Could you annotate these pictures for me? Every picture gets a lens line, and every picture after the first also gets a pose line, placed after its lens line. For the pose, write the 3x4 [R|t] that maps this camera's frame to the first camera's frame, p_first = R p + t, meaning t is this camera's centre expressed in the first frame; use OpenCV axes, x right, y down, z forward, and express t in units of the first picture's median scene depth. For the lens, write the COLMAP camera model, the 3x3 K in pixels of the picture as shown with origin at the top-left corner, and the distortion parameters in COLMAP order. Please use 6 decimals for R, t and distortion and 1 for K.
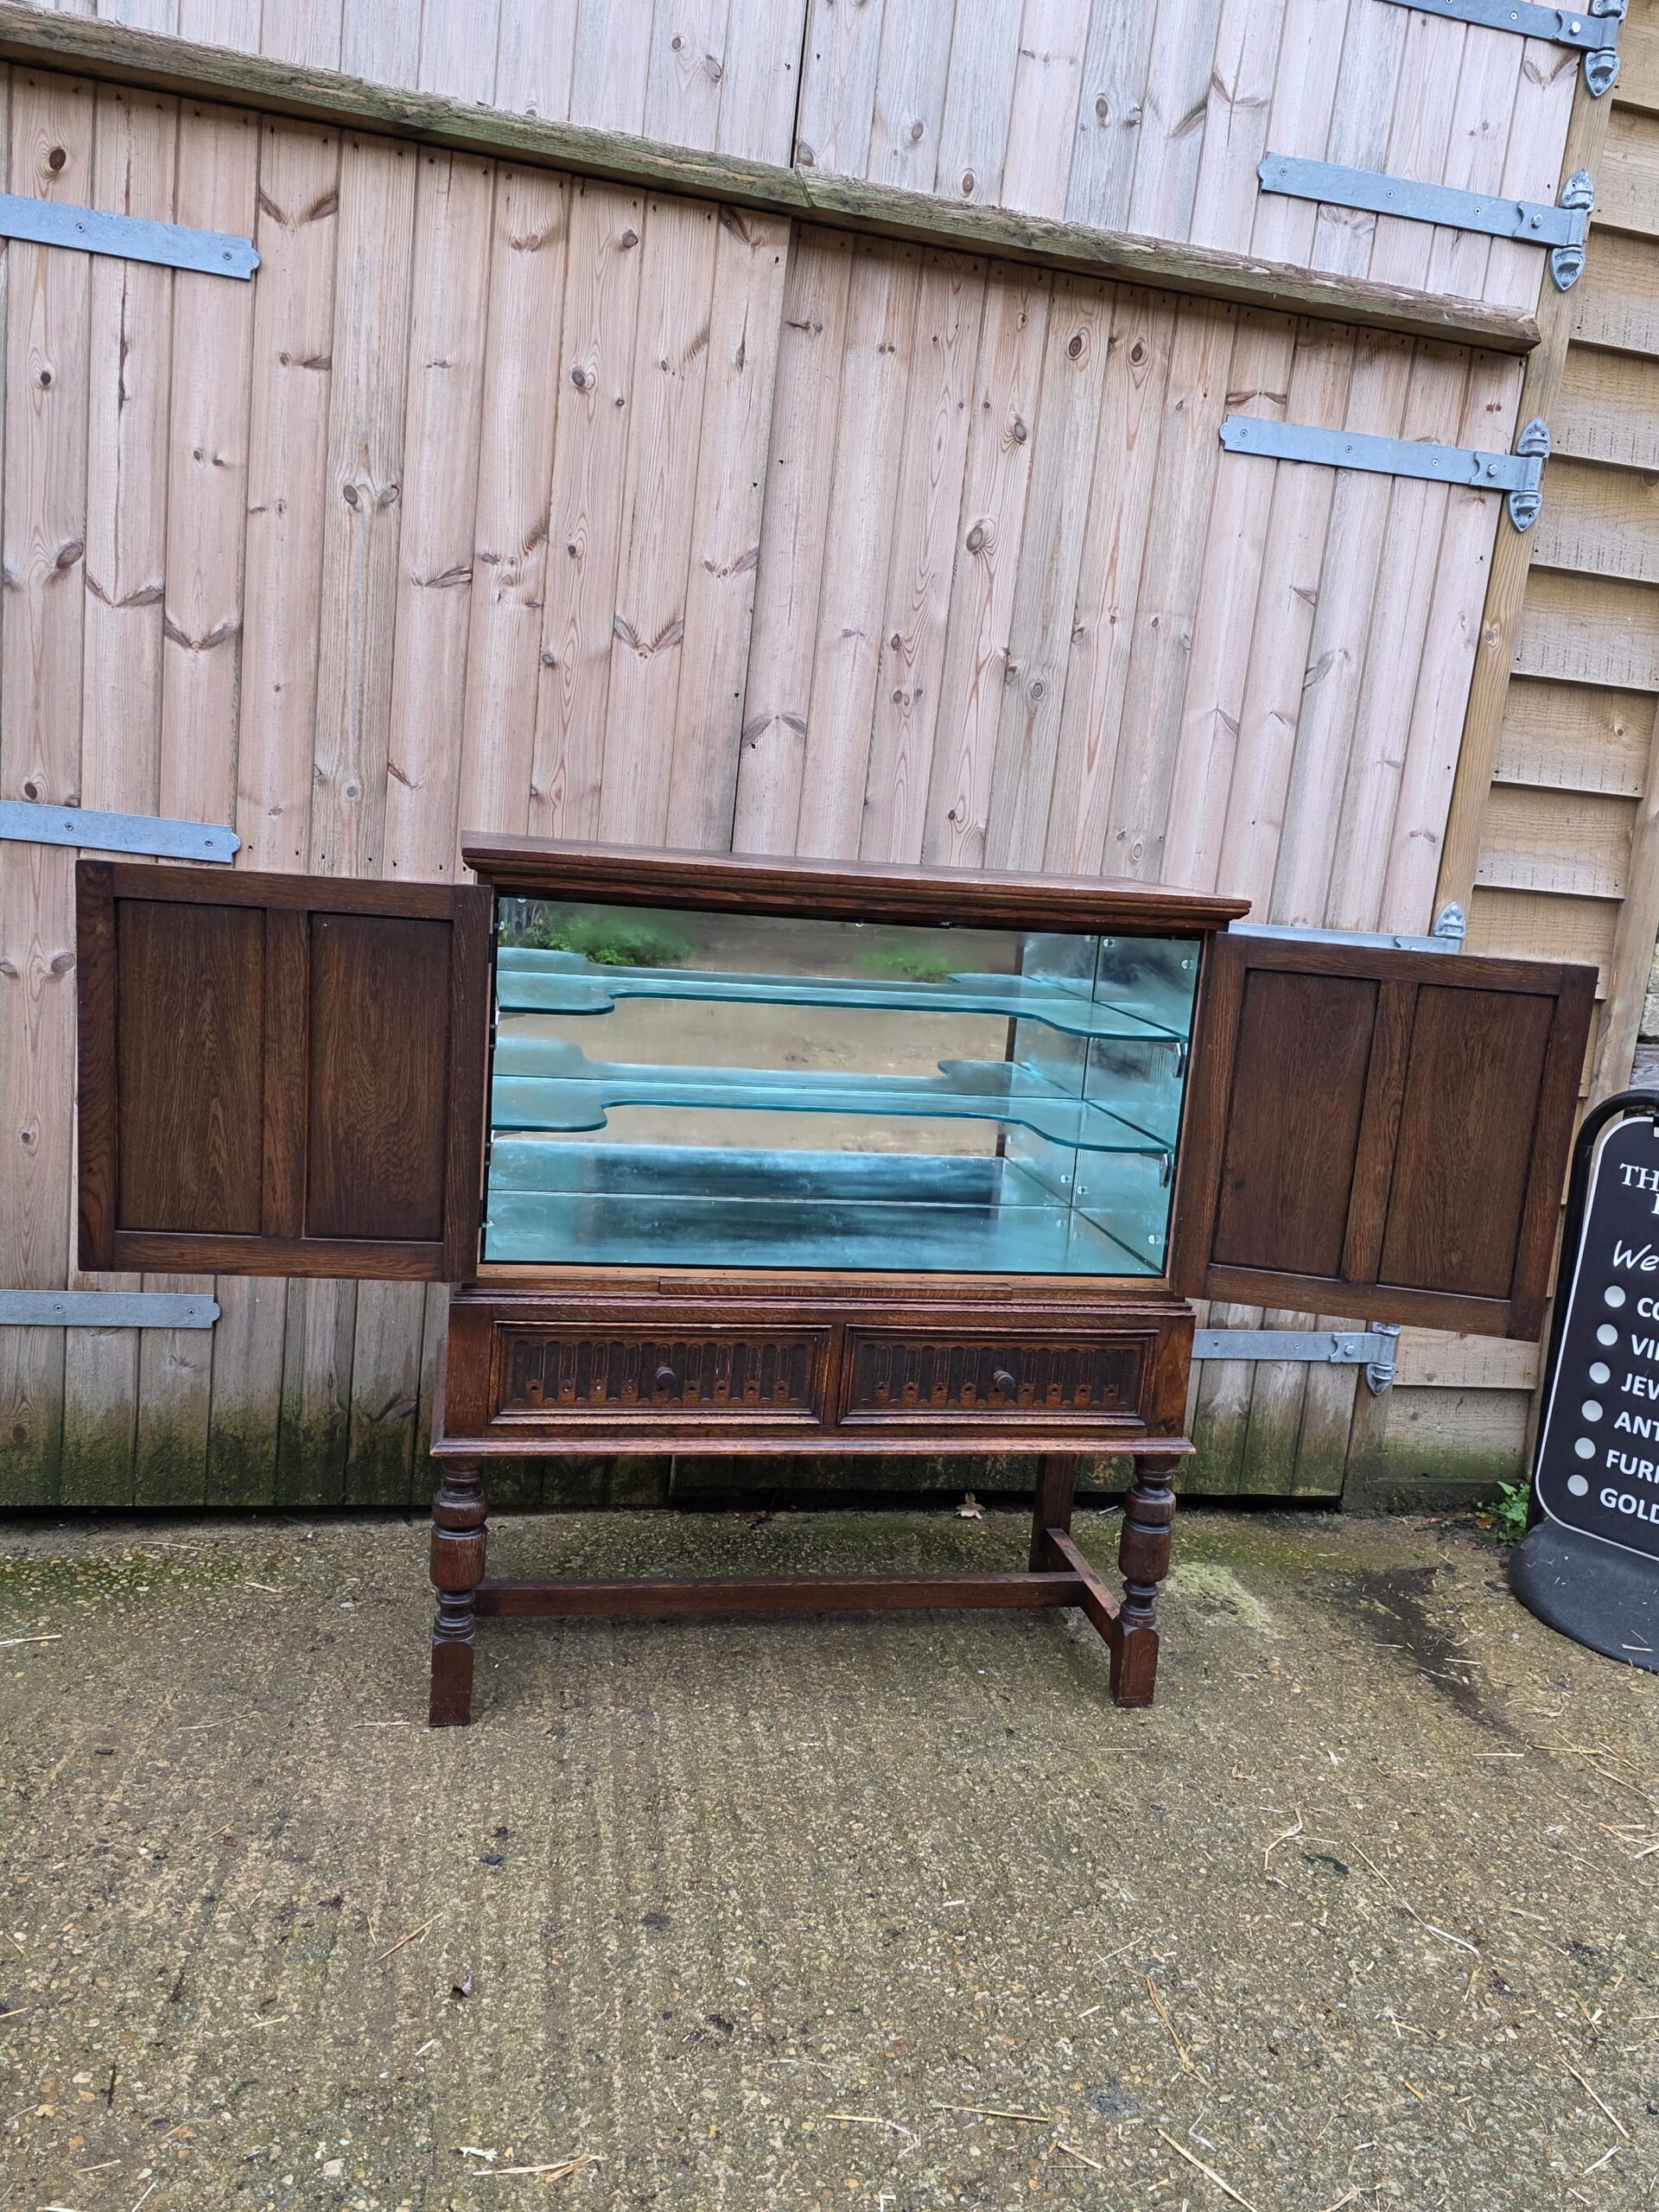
lens RADIAL K [[1829.0, 0, 835.2], [0, 1829.0, 1133.4], [0, 0, 1]] dist [0.072262, -0.082226]
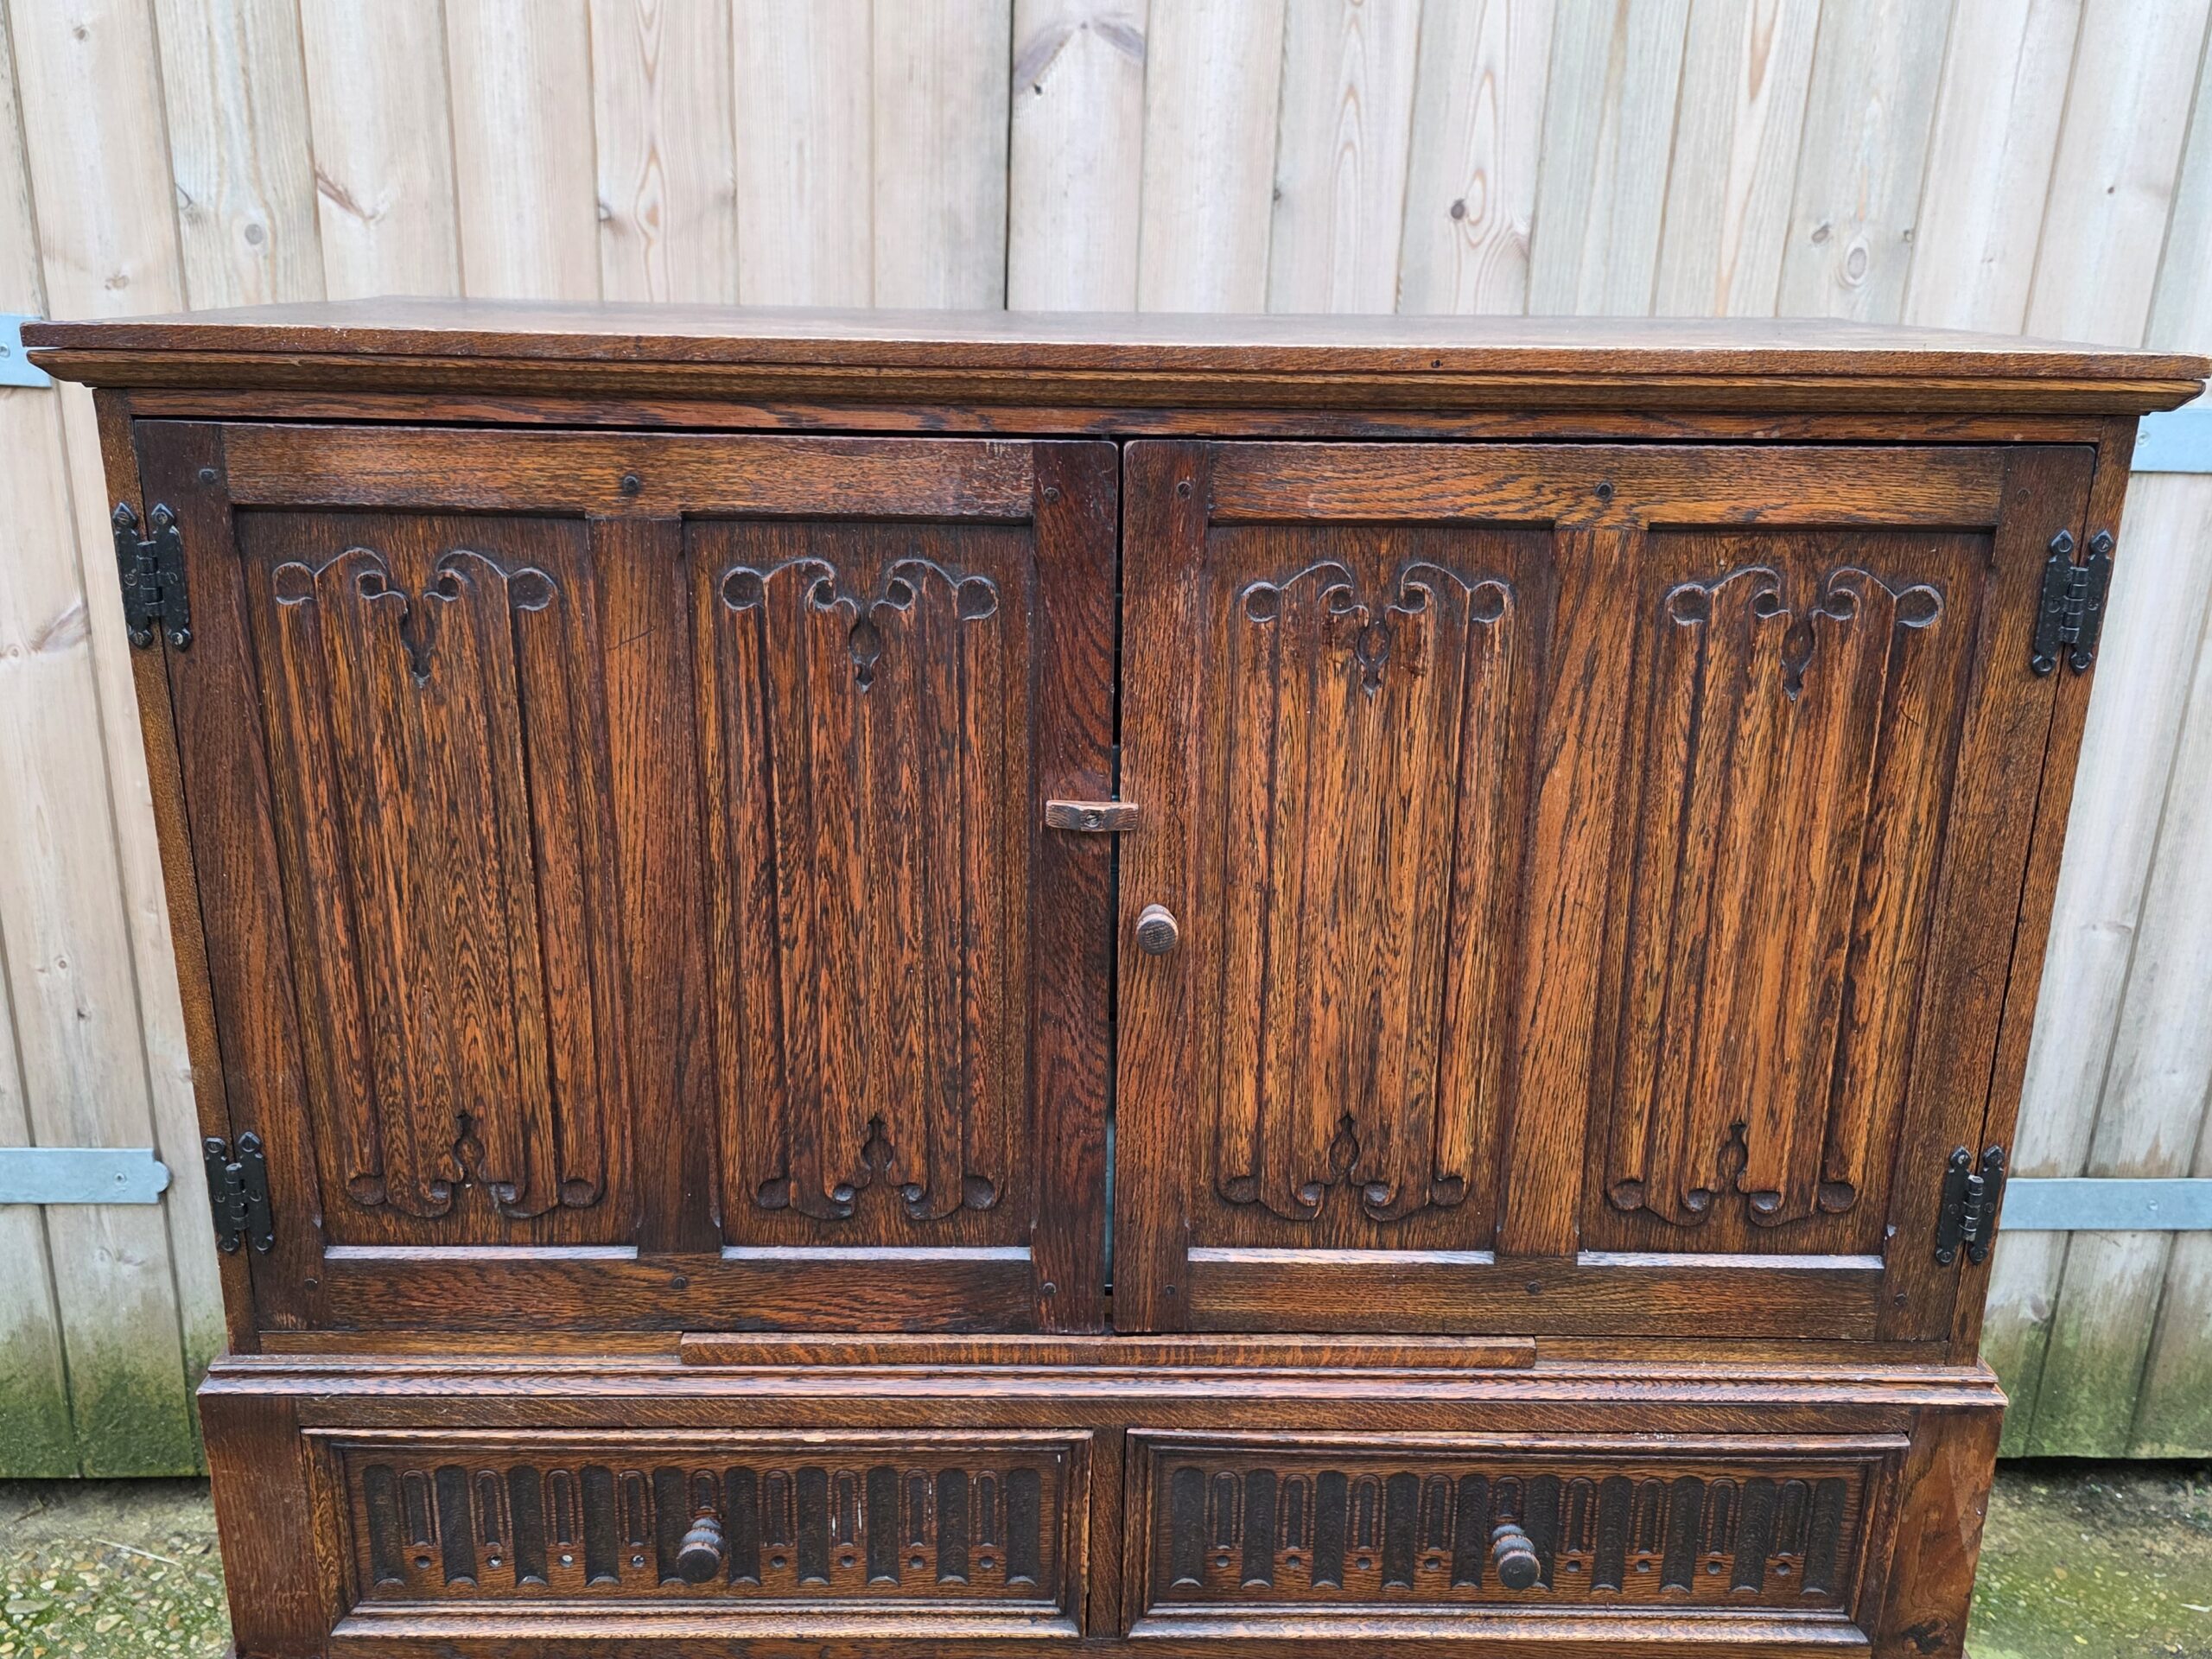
lens RADIAL K [[1829.0, 0, 1129.0], [0, 1829.0, 824.2], [0, 0, 1]] dist [0.072262, -0.082226]
pose [[0.981389, -0.004364, -0.191978, 0.077048], [0.024680, 0.994316, 0.103565, -0.068337], [0.190435, -0.106375, 0.975919, 0.518700]]
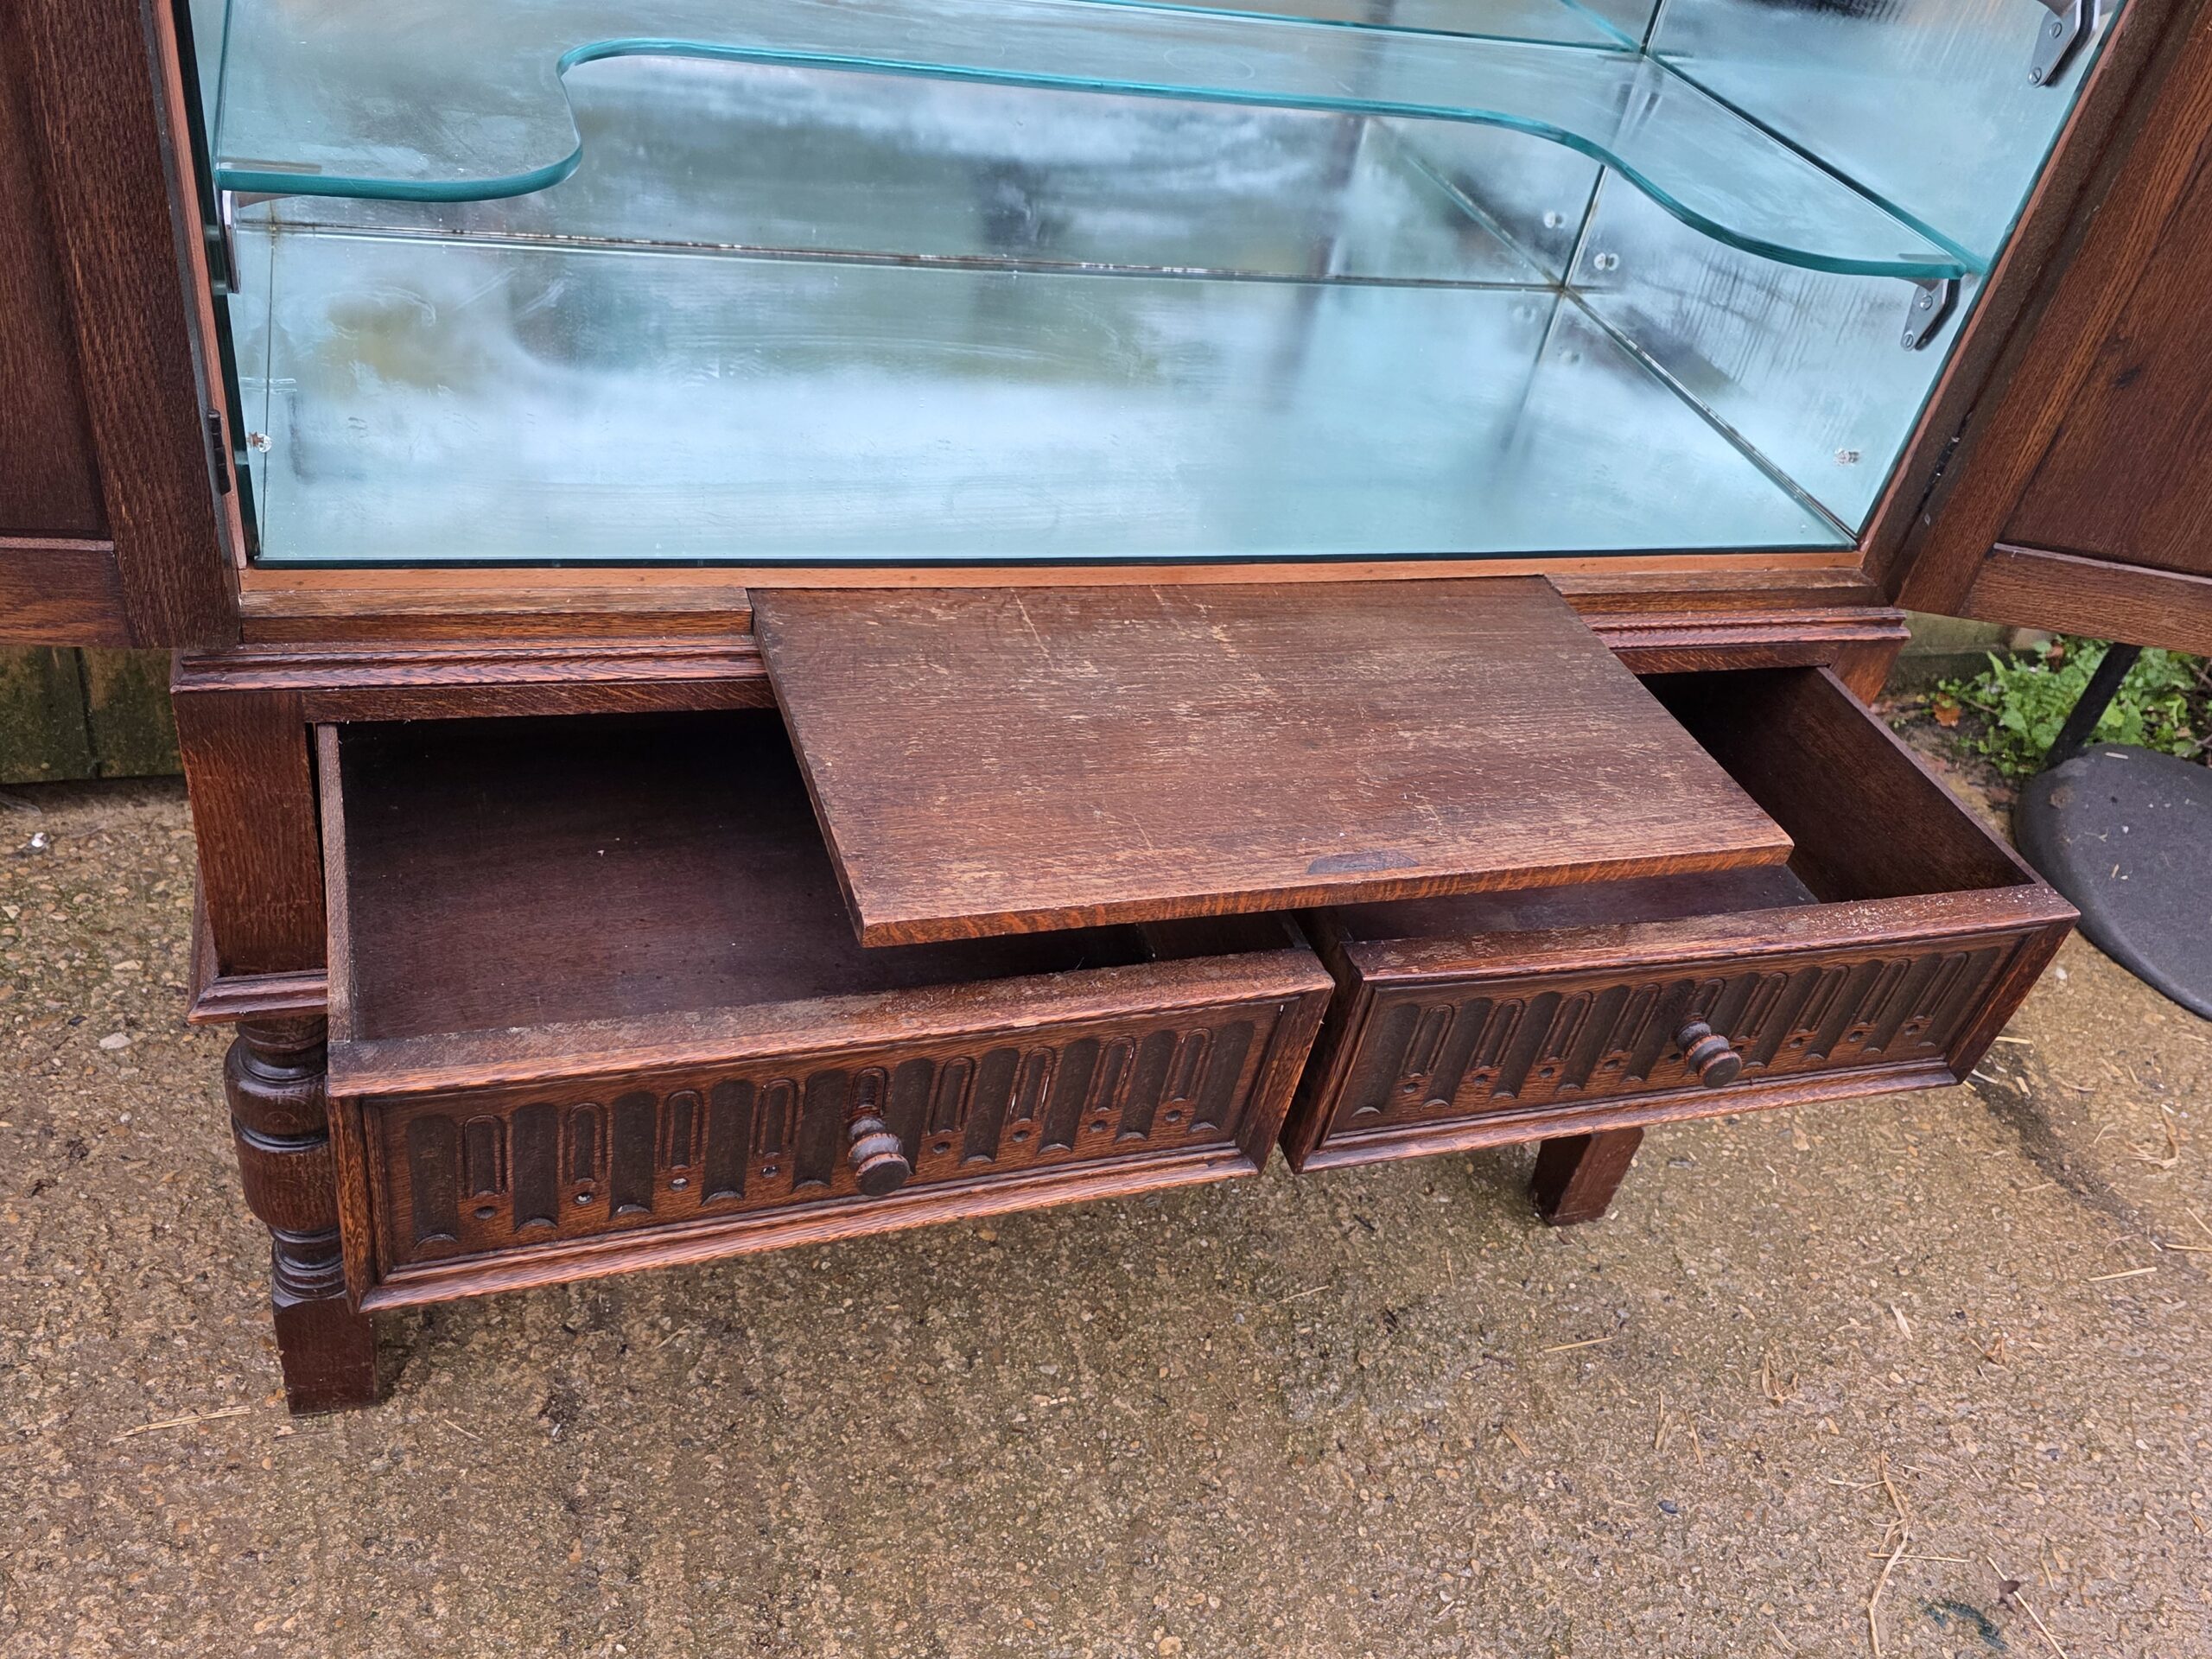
lens RADIAL K [[1829.0, 0, 1109.9], [0, 1829.0, 864.5], [0, 0, 1]] dist [0.072262, -0.082226]
pose [[0.988308, 0.000040, 0.152474, -0.068584], [-0.074113, 0.874045, 0.480159, -0.055091], [-0.133250, -0.485845, 0.863828, 0.533450]]
